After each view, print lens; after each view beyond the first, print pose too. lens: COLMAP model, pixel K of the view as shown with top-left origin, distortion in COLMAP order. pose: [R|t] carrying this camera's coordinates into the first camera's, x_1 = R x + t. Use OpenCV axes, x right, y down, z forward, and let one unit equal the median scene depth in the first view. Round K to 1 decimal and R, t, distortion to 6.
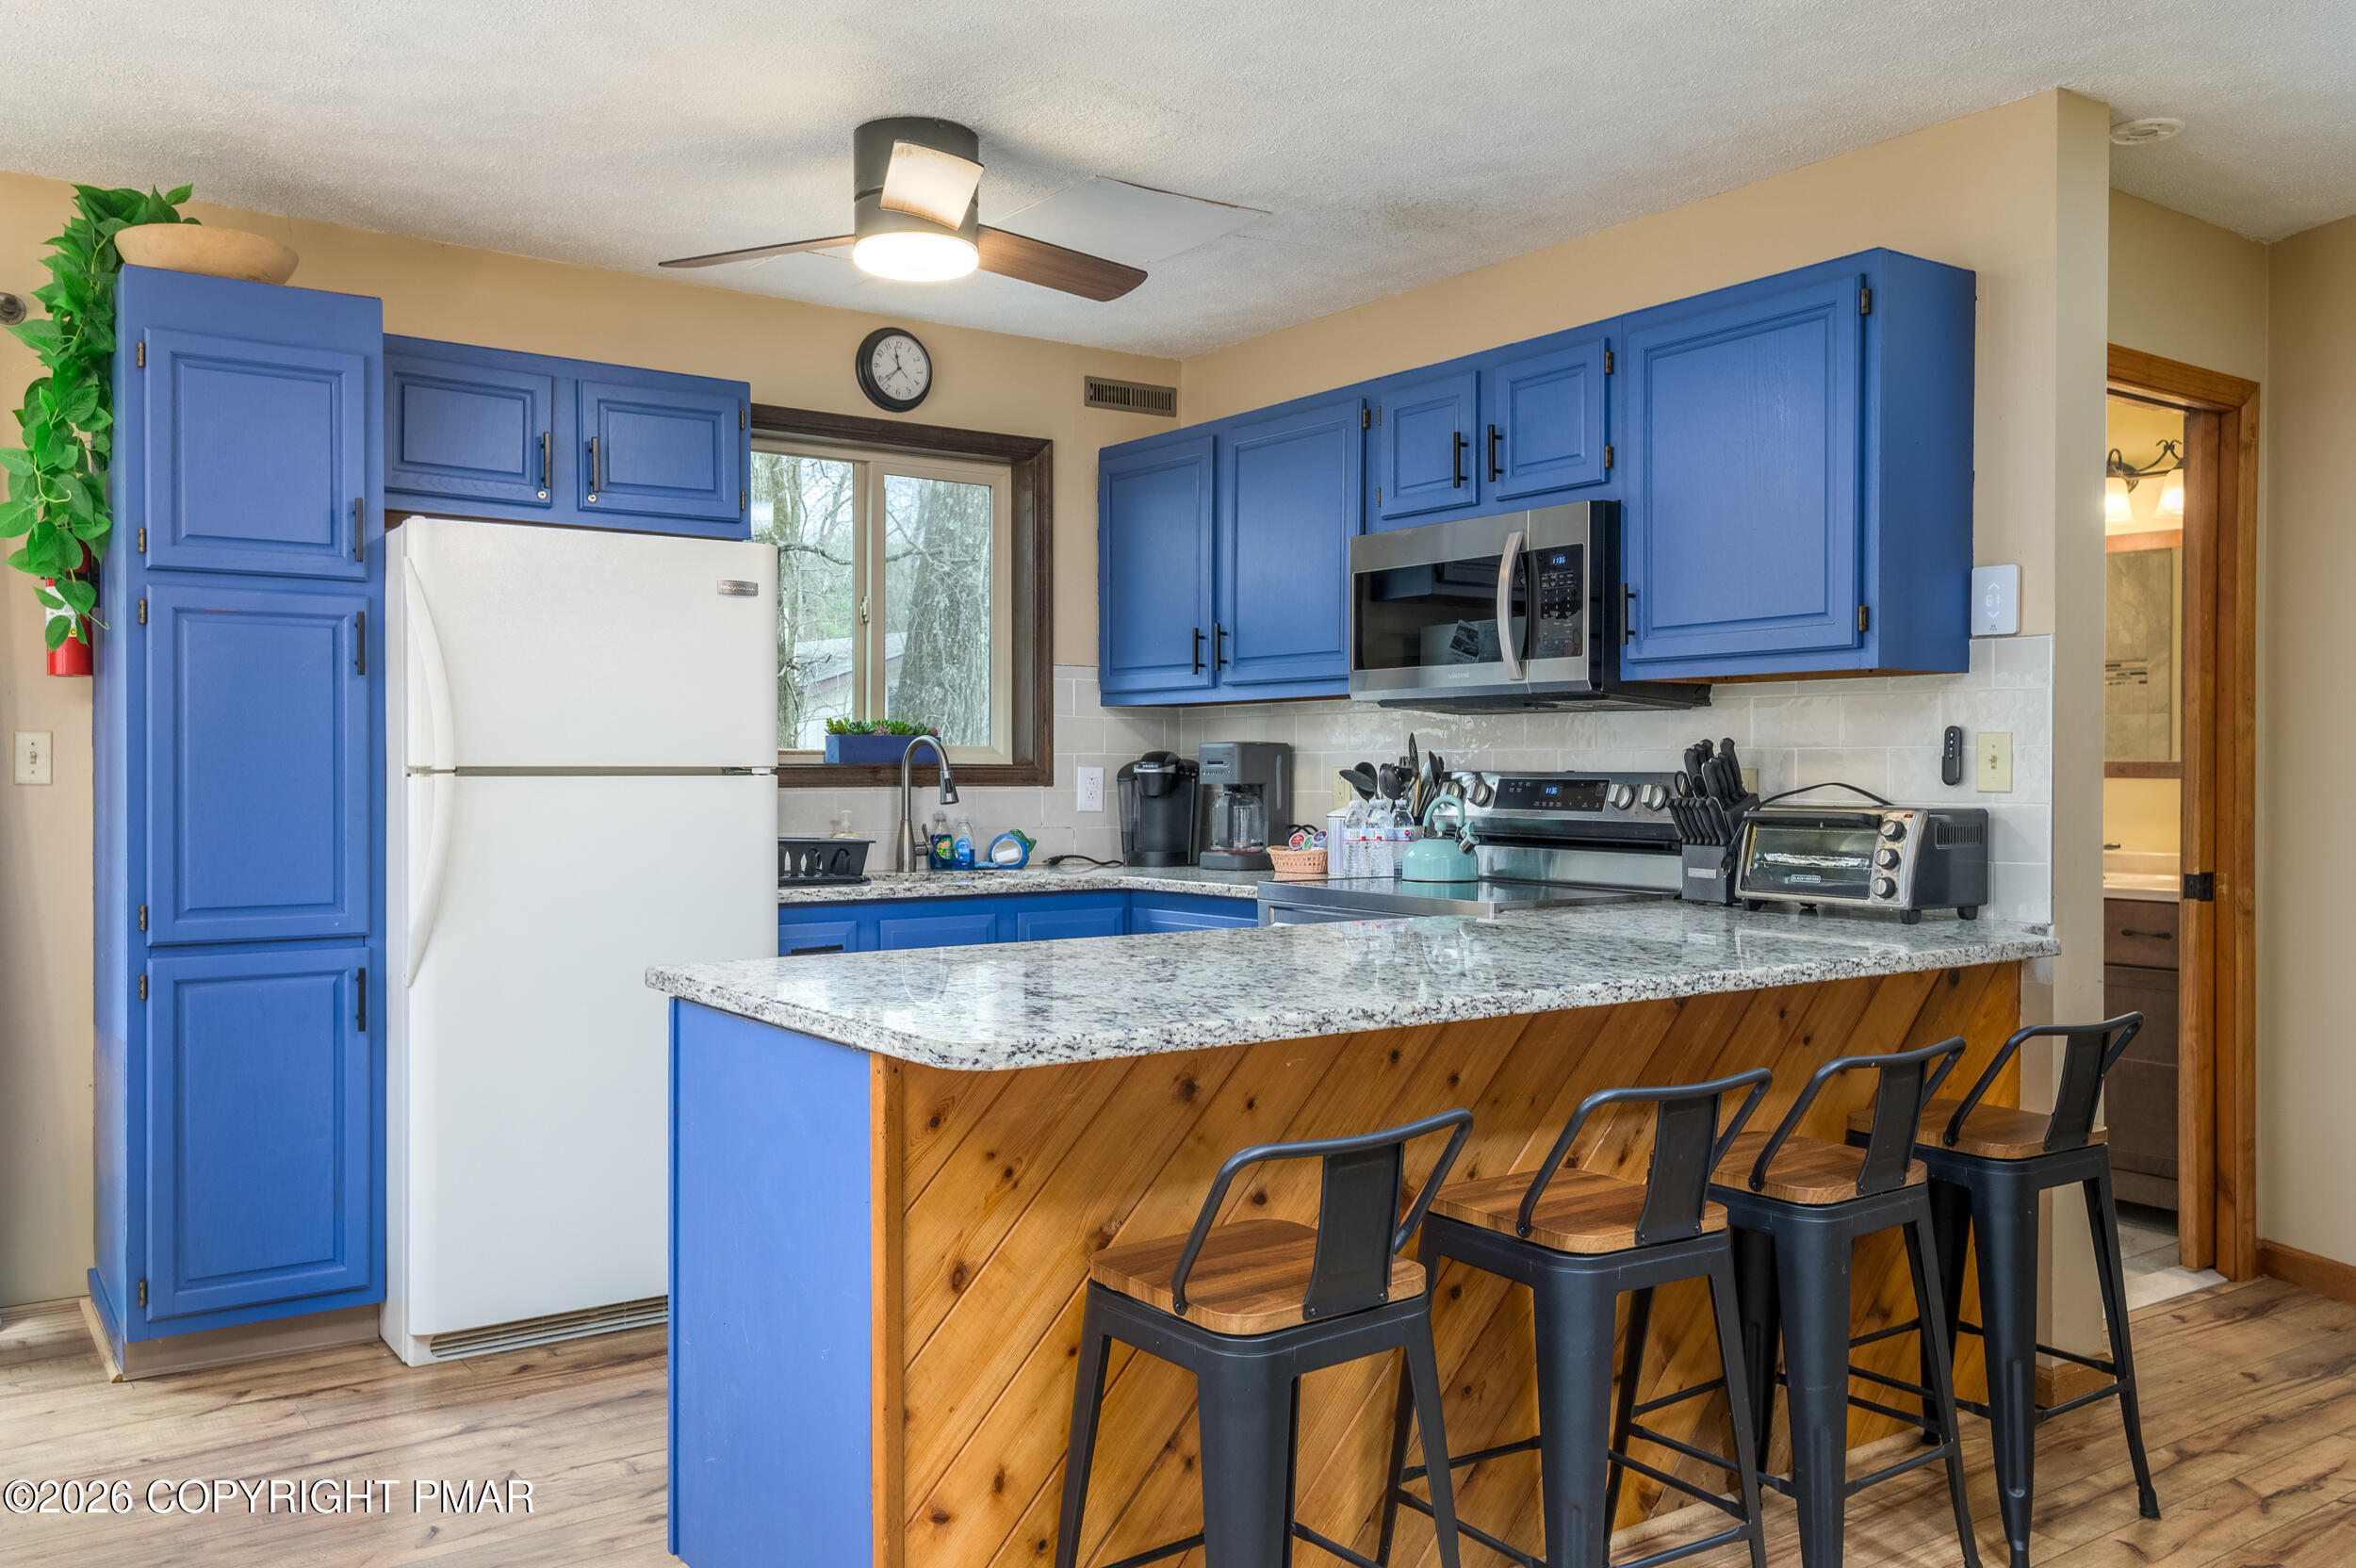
lens RADIAL K [[1831.1, 0, 1178.0], [0, 1831.1, 782.0], [0, 0, 1]] dist [0.001874, 0.000251]
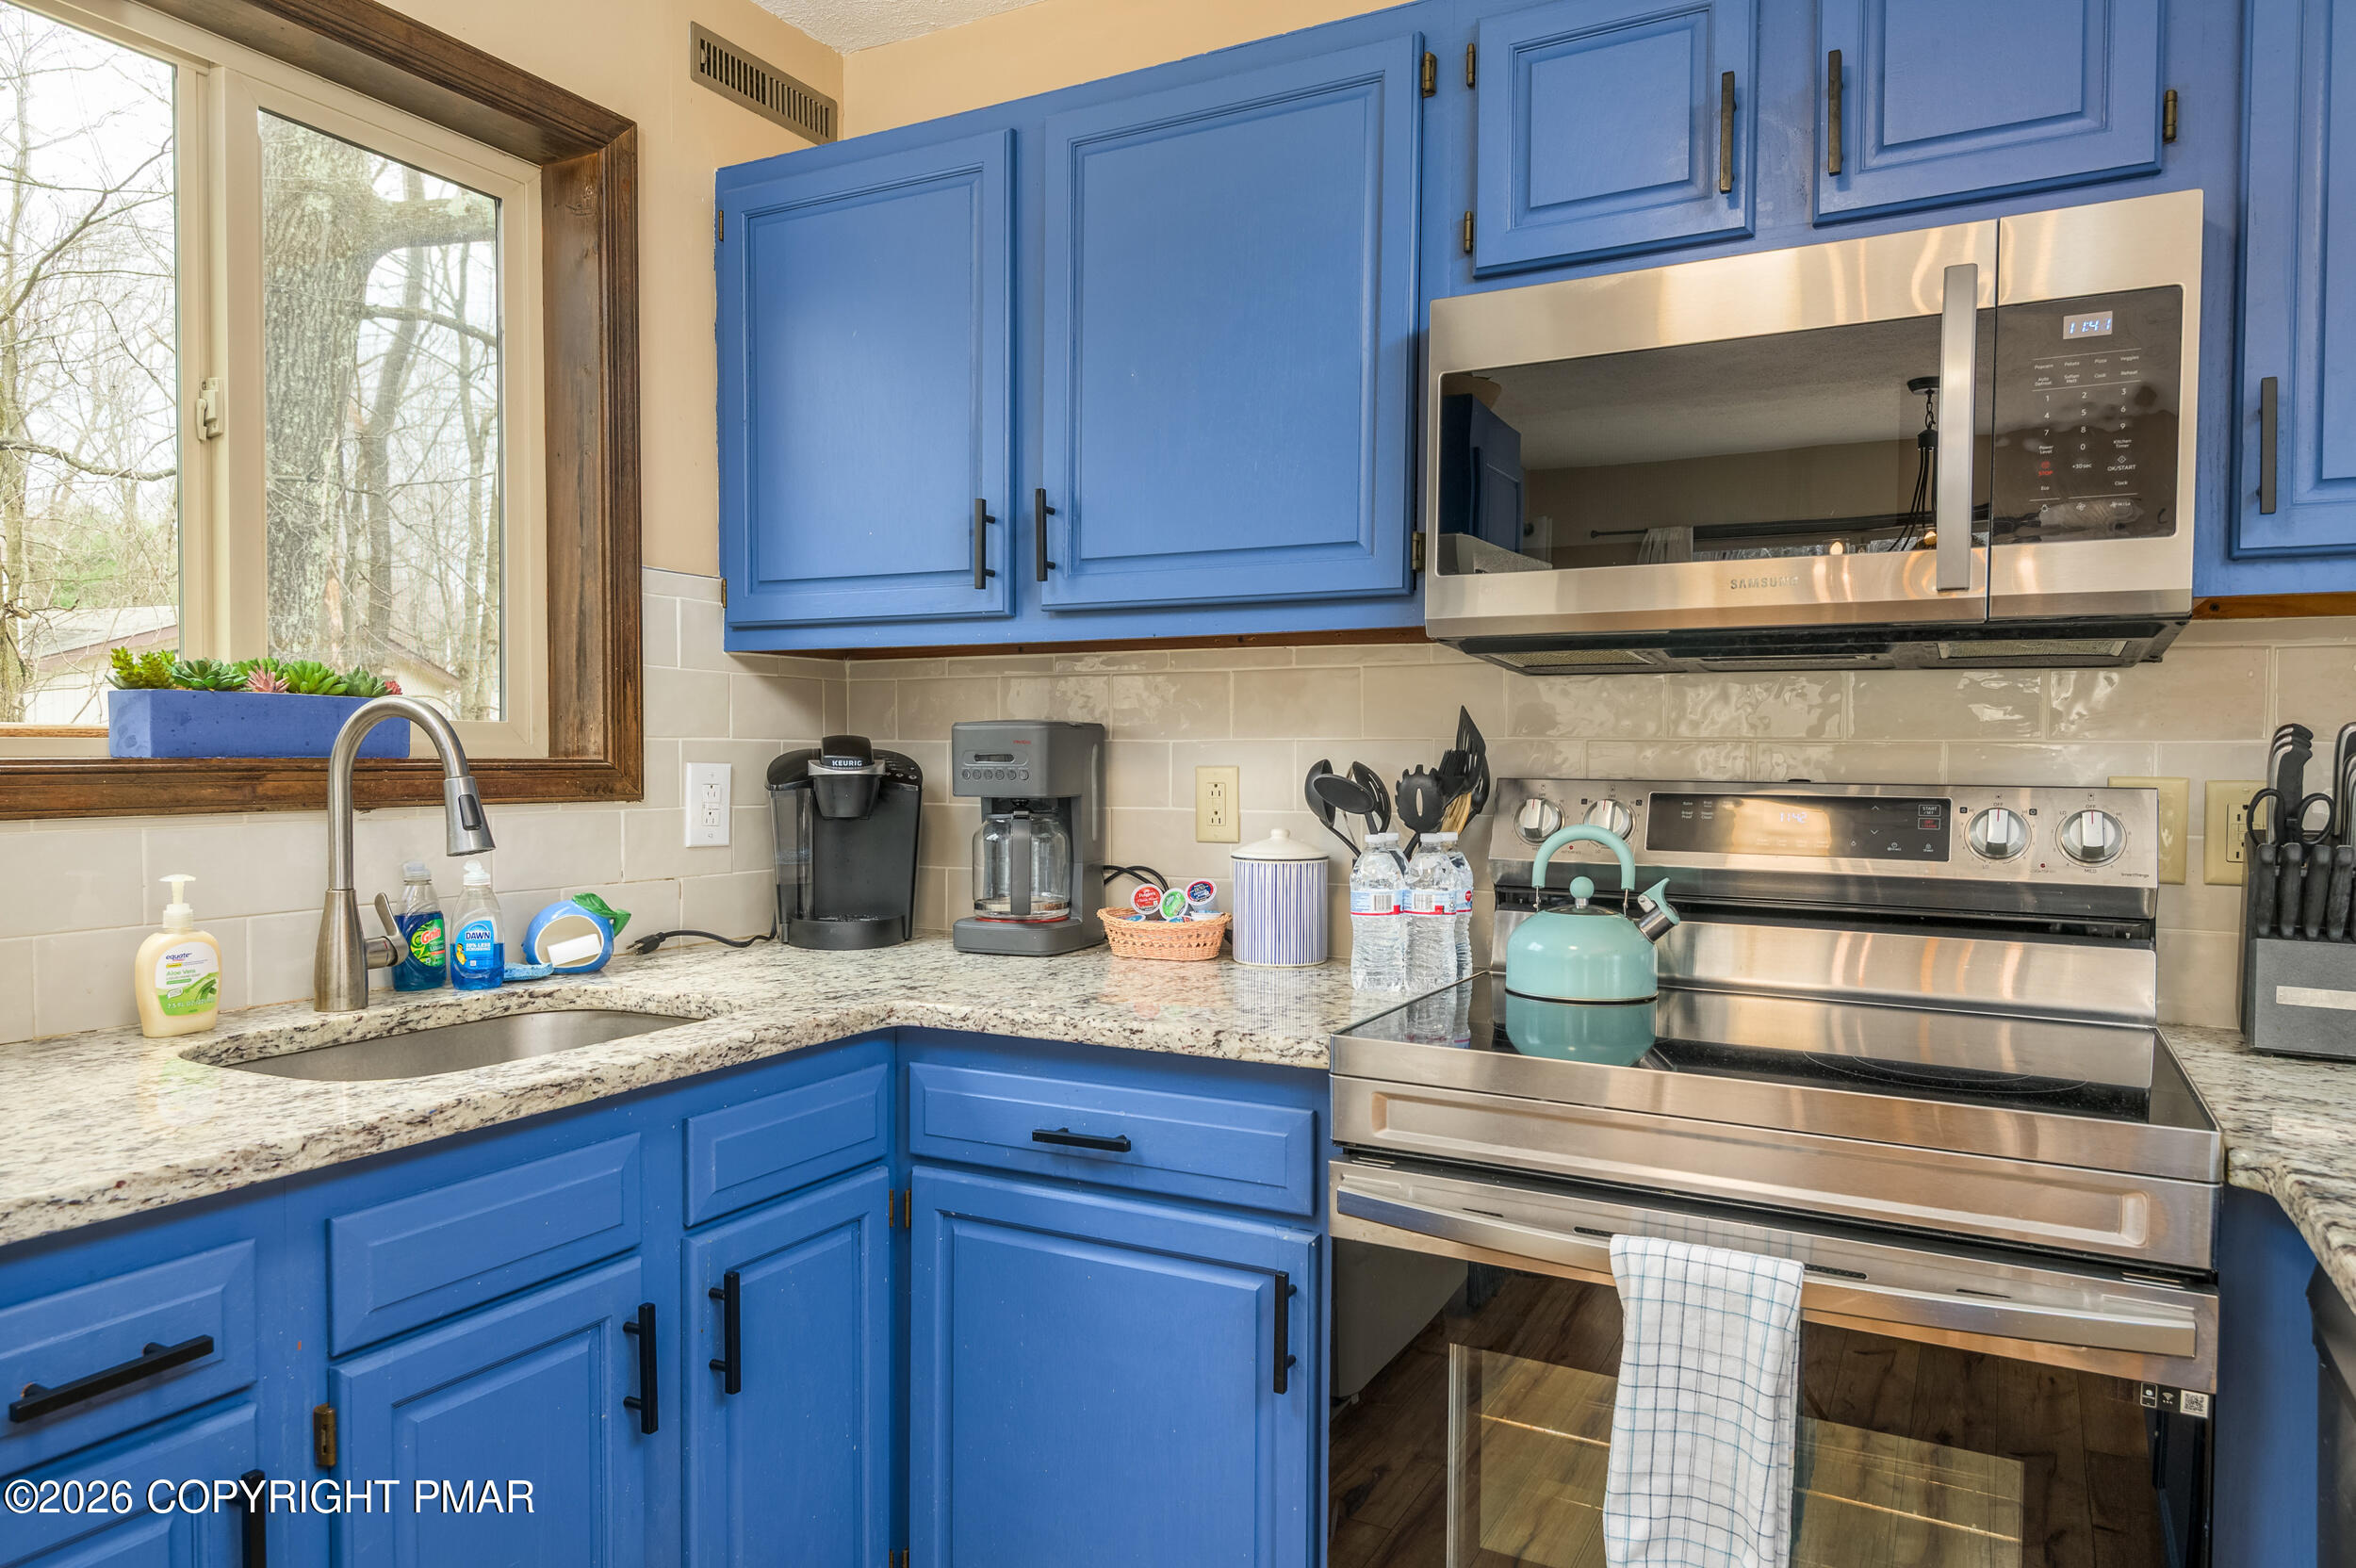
lens RADIAL K [[1517.8, 0, 1171.8], [0, 1517.8, 778.7], [0, 0, 1]] dist [0.041269, -0.001942]
pose [[0.900451, -0.003868, 0.434940, -0.127129], [-0.000976, 0.999940, 0.010912, -0.009303], [-0.434956, -0.010250, 0.900393, 0.575287]]
